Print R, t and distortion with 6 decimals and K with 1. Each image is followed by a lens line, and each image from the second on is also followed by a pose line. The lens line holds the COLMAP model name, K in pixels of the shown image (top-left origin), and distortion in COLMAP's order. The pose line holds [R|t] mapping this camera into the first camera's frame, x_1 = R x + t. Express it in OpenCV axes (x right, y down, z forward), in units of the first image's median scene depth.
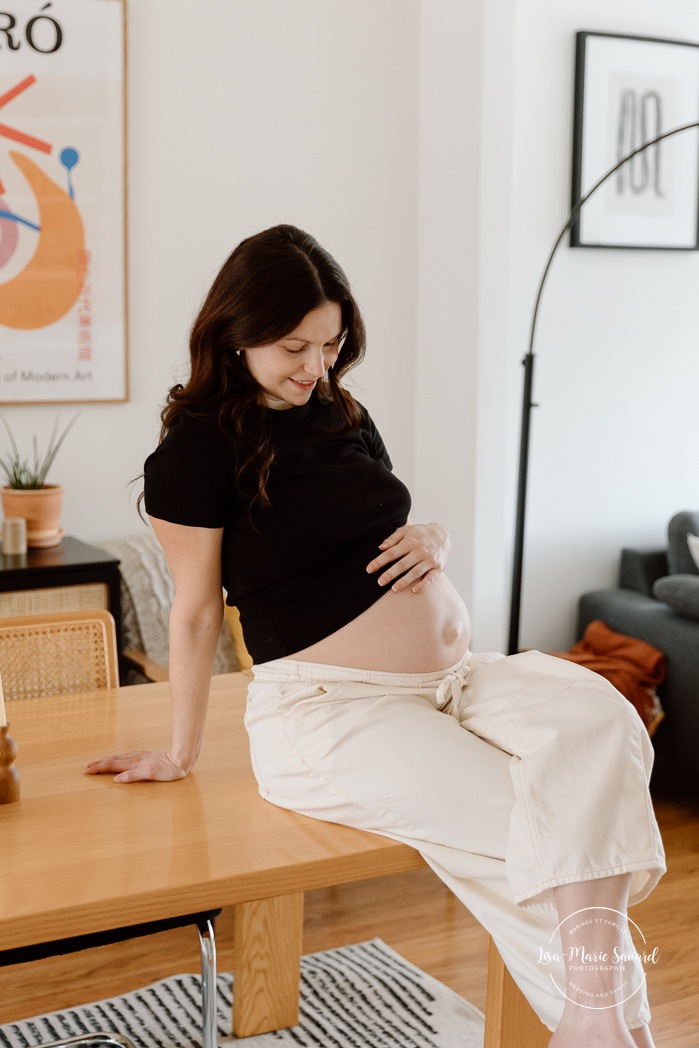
lens RADIAL K [[1545.1, 0, 349.5], [0, 1545.1, 524.0], [0, 0, 1]] dist [-0.006561, -0.017139]
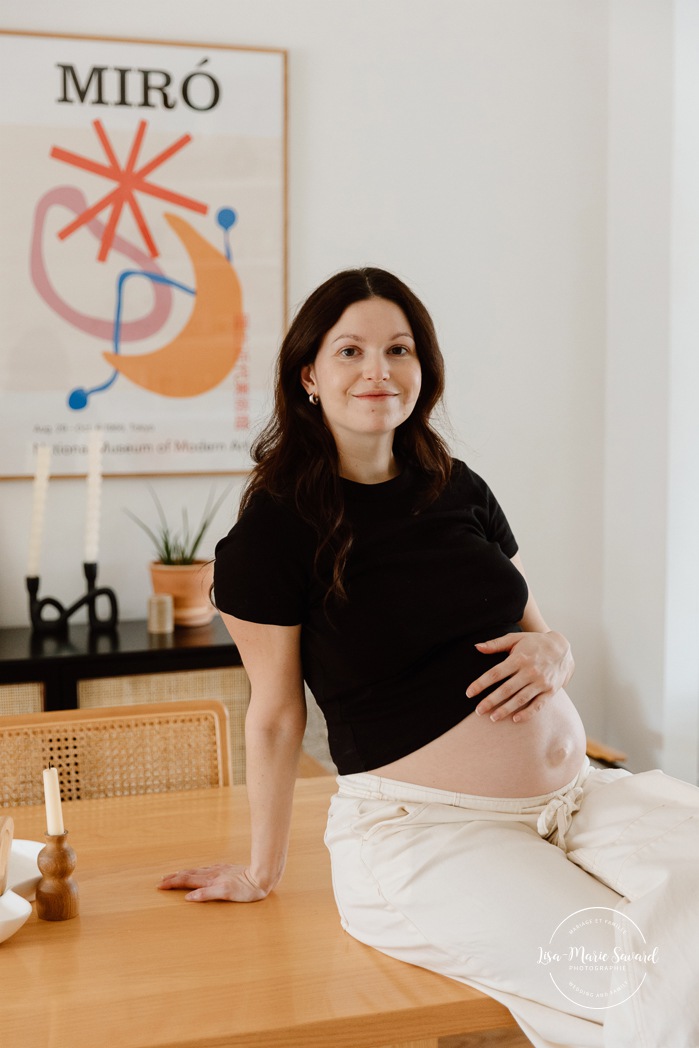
lens RADIAL K [[1545.1, 0, 349.5], [0, 1545.1, 524.0], [0, 0, 1]] dist [-0.006561, -0.017139]
pose [[0.983840, 0.008938, -0.178828, 0.070009], [-0.016140, 0.999114, -0.038862, -0.012931], [0.178323, 0.041120, 0.983113, 0.086006]]
